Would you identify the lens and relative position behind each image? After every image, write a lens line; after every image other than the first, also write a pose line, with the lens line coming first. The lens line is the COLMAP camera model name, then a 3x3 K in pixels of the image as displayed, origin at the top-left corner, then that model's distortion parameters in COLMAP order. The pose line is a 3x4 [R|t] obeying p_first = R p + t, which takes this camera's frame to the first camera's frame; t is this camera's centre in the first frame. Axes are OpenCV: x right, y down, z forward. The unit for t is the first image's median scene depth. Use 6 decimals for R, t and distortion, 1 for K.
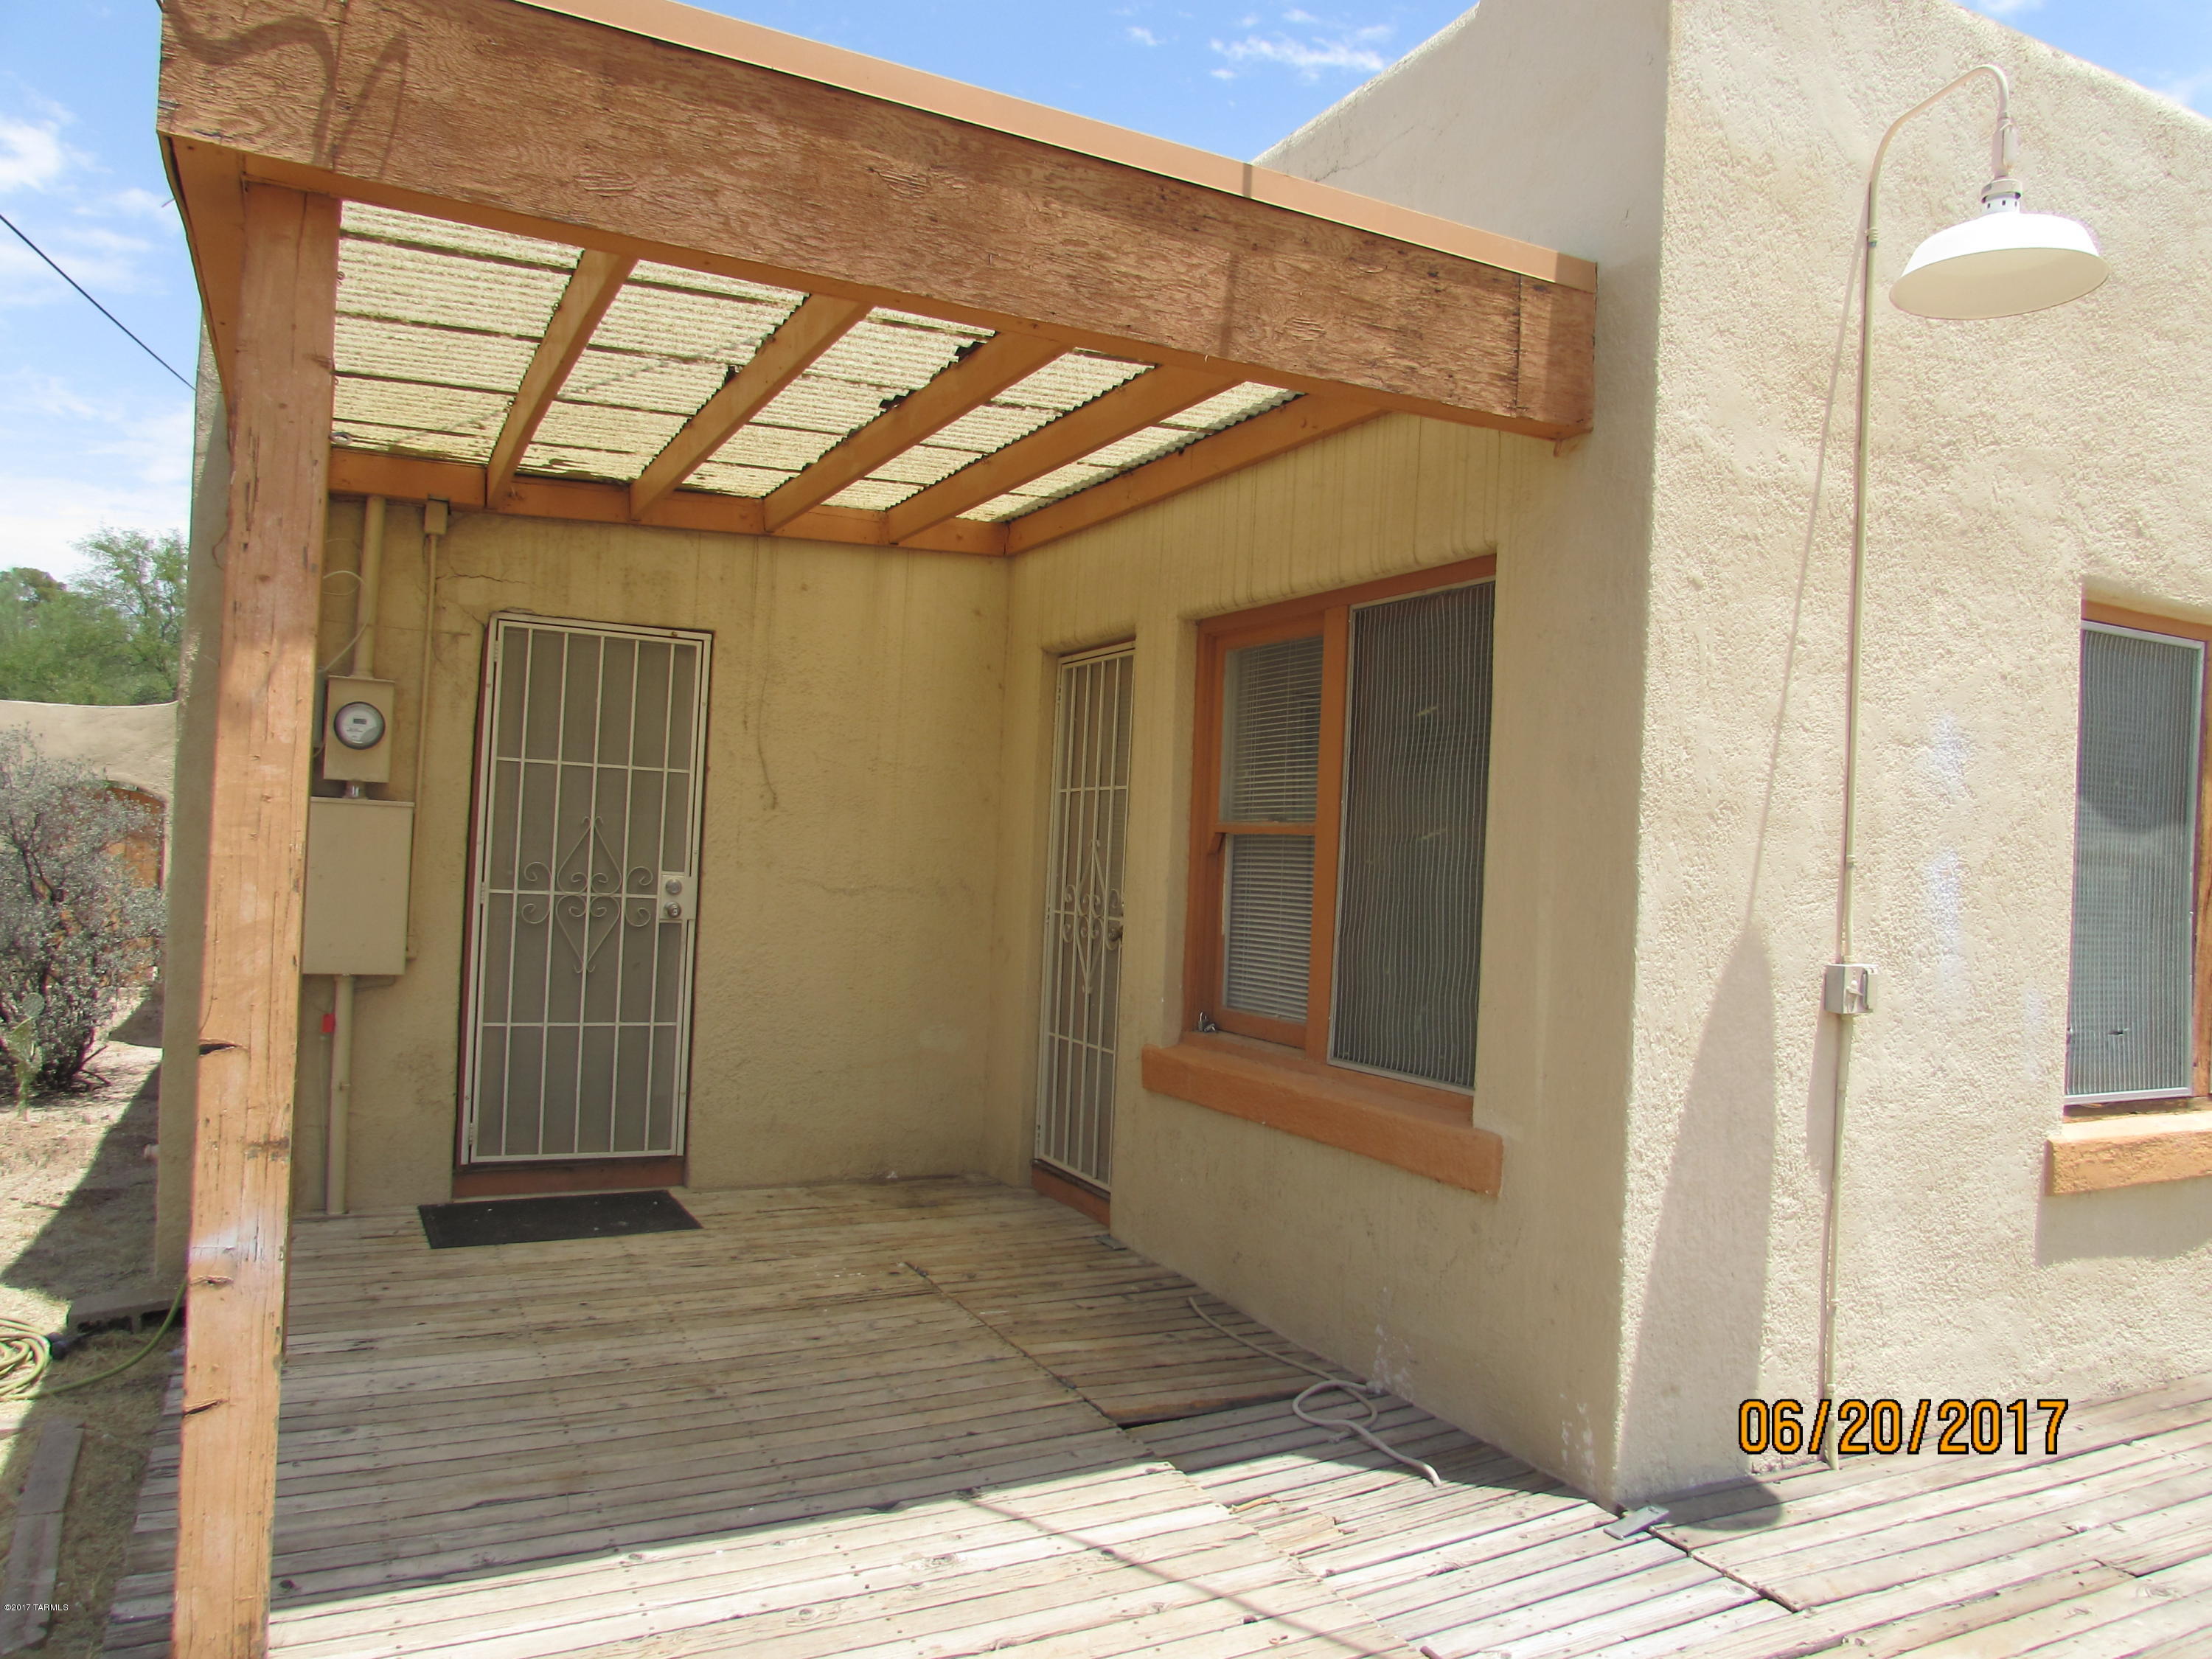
lens RADIAL K [[1573.3, 0, 1106.0], [0, 1573.3, 829.5], [0, 0, 1]] dist [-0.028035, 0.033990]
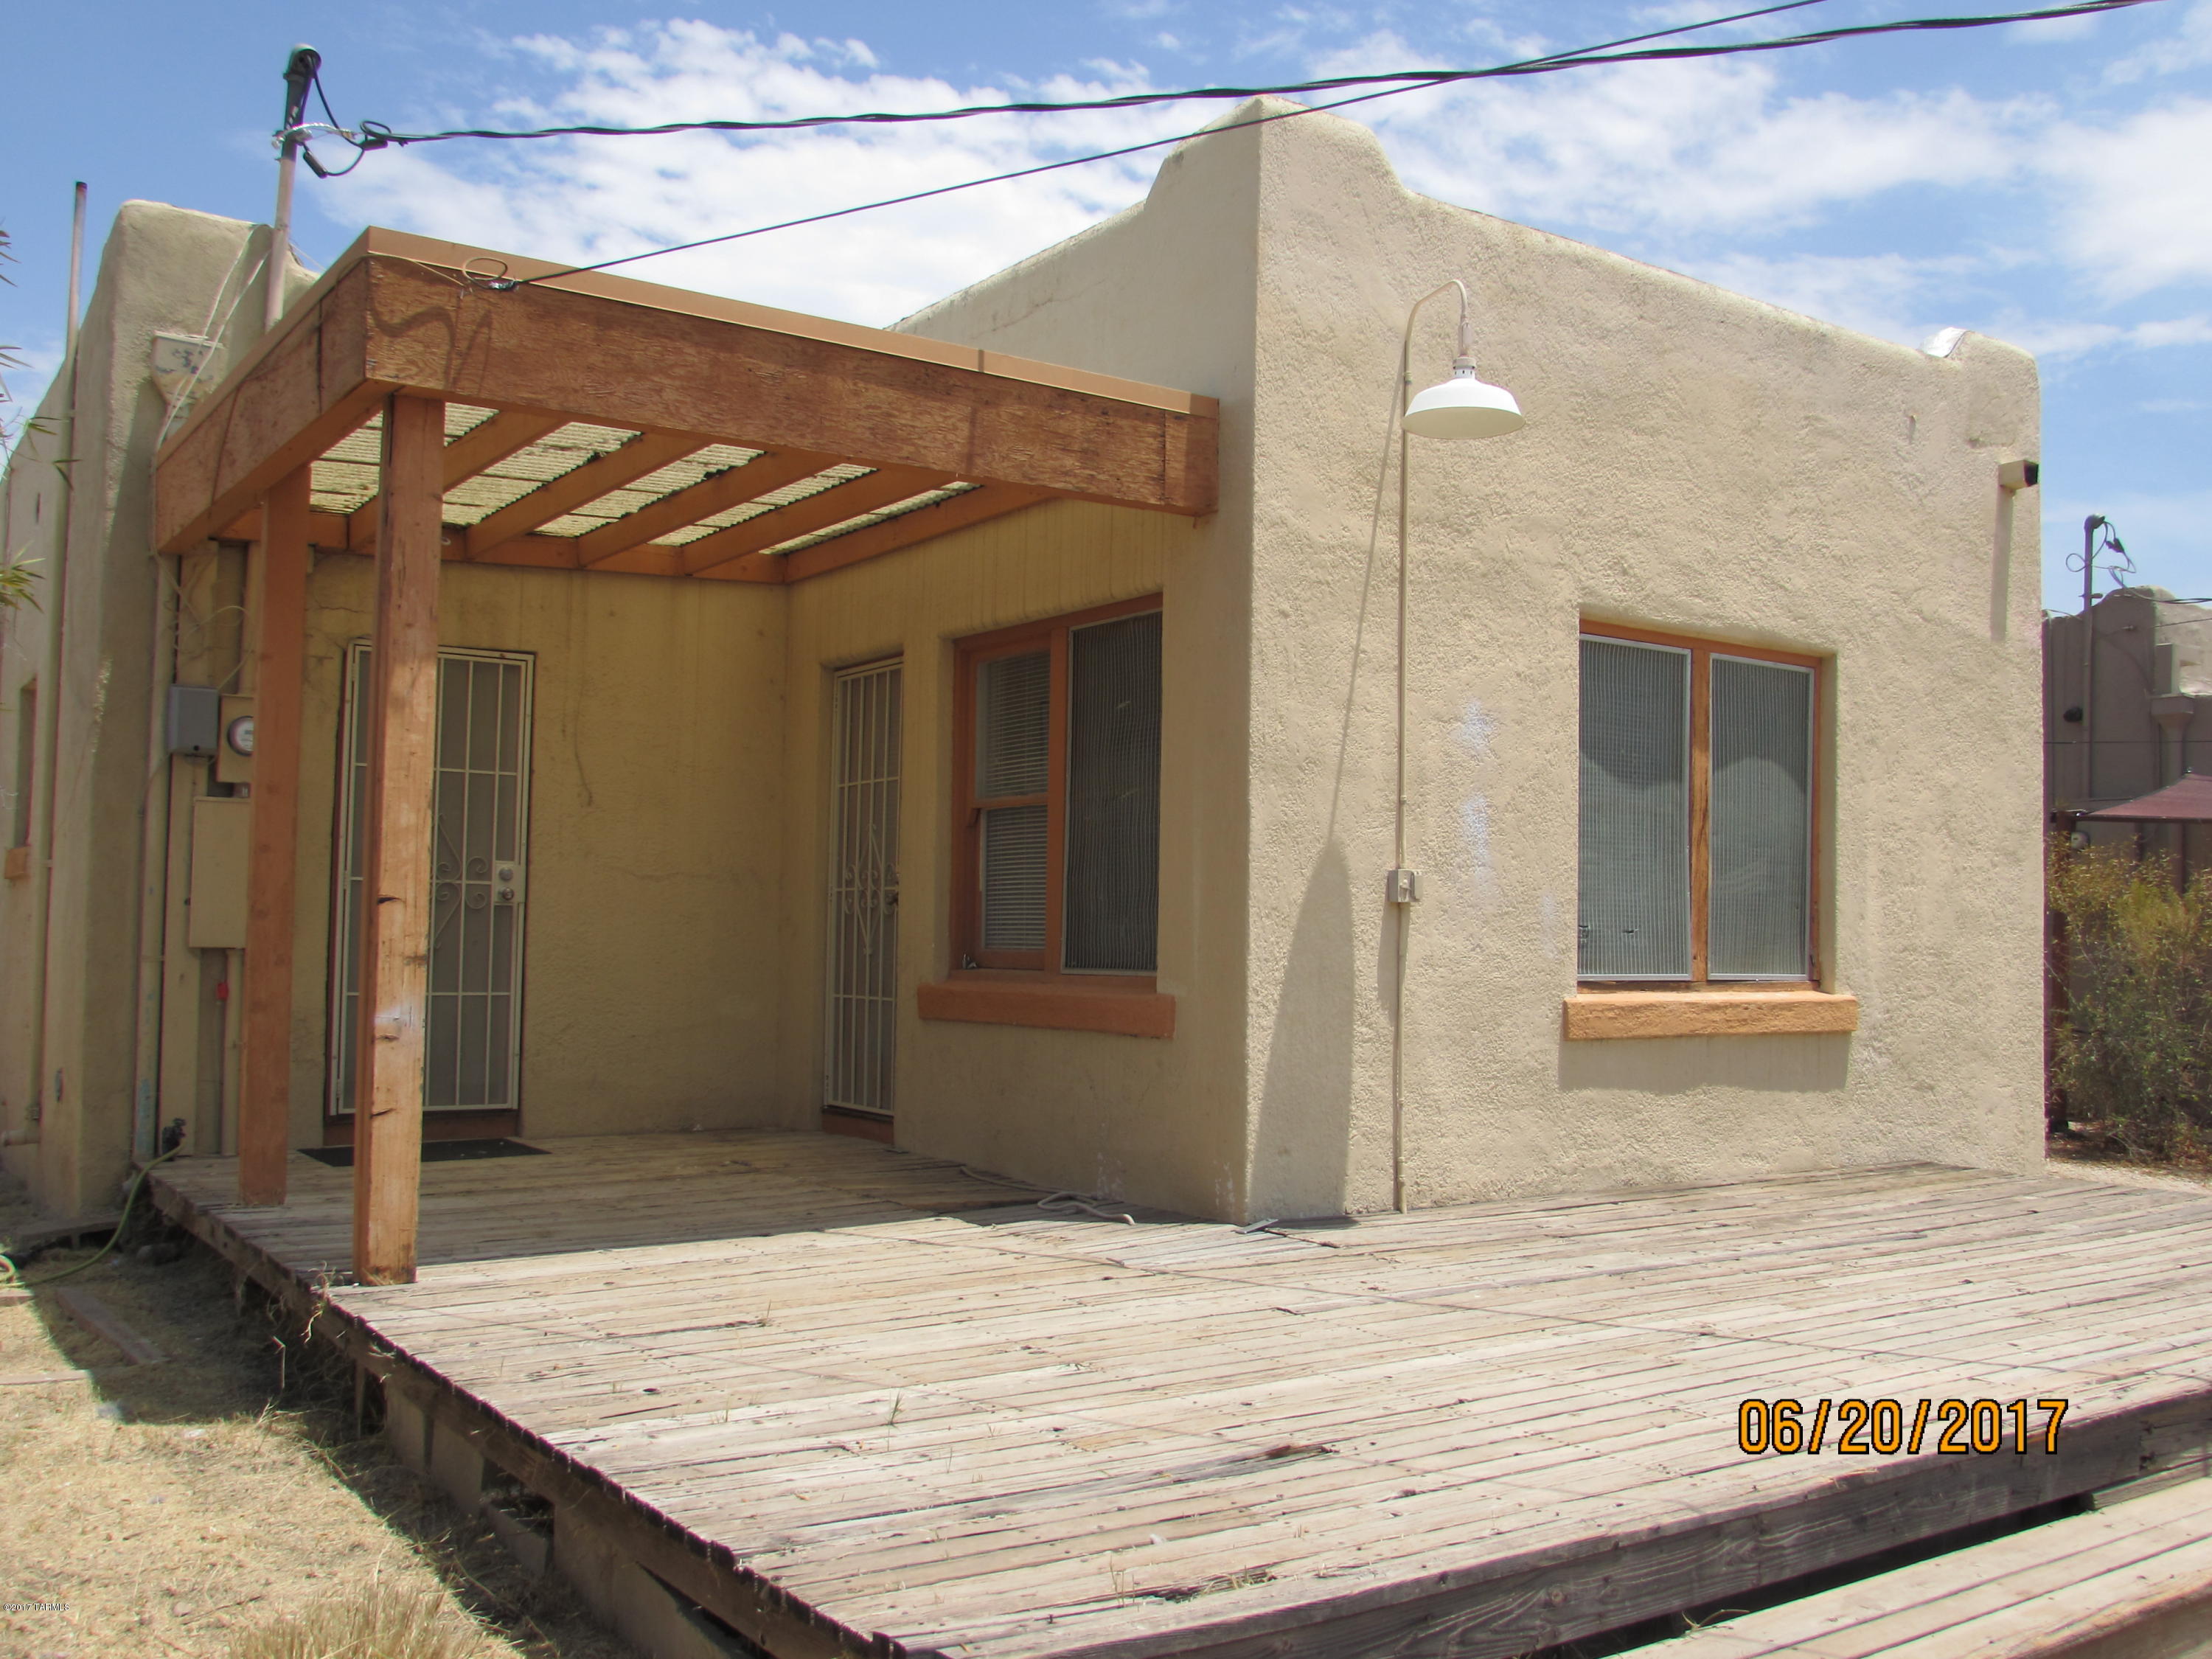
lens RADIAL K [[2041.9, 0, 1096.8], [0, 2041.9, 864.7], [0, 0, 1]] dist [-0.068836, 0.007609]
pose [[0.991726, -0.023249, 0.126250, -0.051385], [0.025495, 0.999544, -0.016209, 0.101288], [-0.125816, 0.019294, 0.991866, -0.832974]]
